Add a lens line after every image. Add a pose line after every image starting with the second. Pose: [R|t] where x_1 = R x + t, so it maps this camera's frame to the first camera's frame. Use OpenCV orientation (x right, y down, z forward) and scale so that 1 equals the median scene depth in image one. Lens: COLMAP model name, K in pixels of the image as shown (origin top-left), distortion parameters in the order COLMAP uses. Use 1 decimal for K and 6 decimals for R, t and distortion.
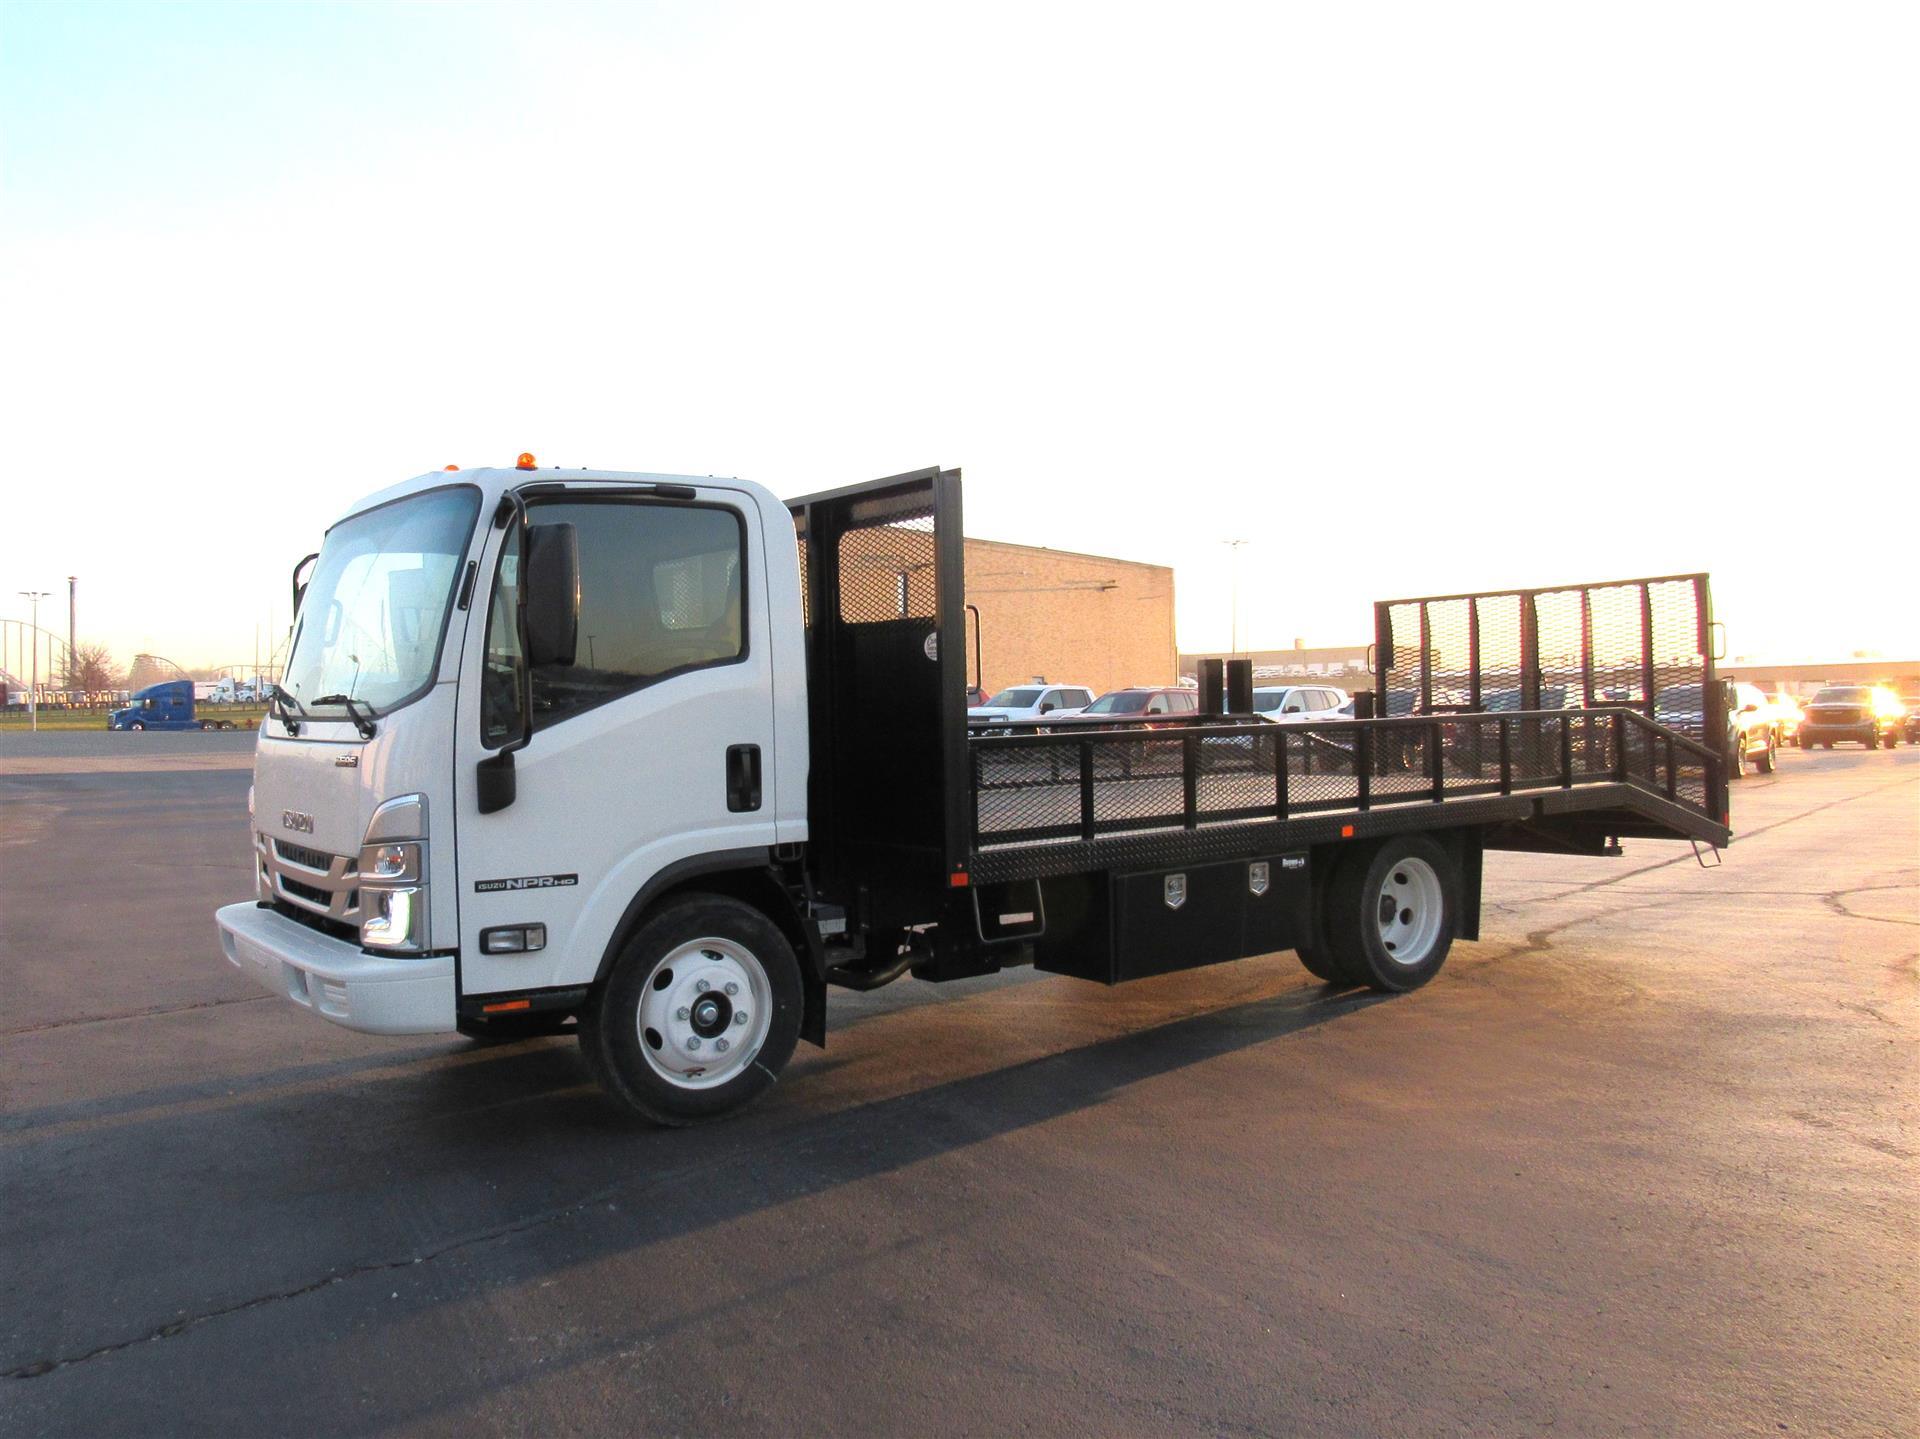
lens RADIAL K [[1399.4, 0, 960.0], [0, 1399.4, 719.5], [0, 0, 1]] dist [-0.007447, -0.001551]
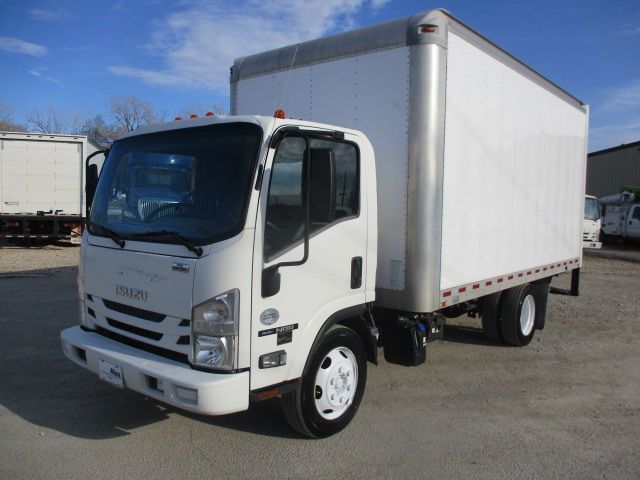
lens RADIAL K [[501.8, 0, 320.0], [0, 501.8, 240.0], [0, 0, 1]] dist [-0.009519, -0.002544]
pose [[0.977050, 0.023876, 0.211668, -0.382395], [-0.032857, 0.998698, 0.039015, -0.037420], [-0.210461, -0.045075, 0.976563, 0.290257]]
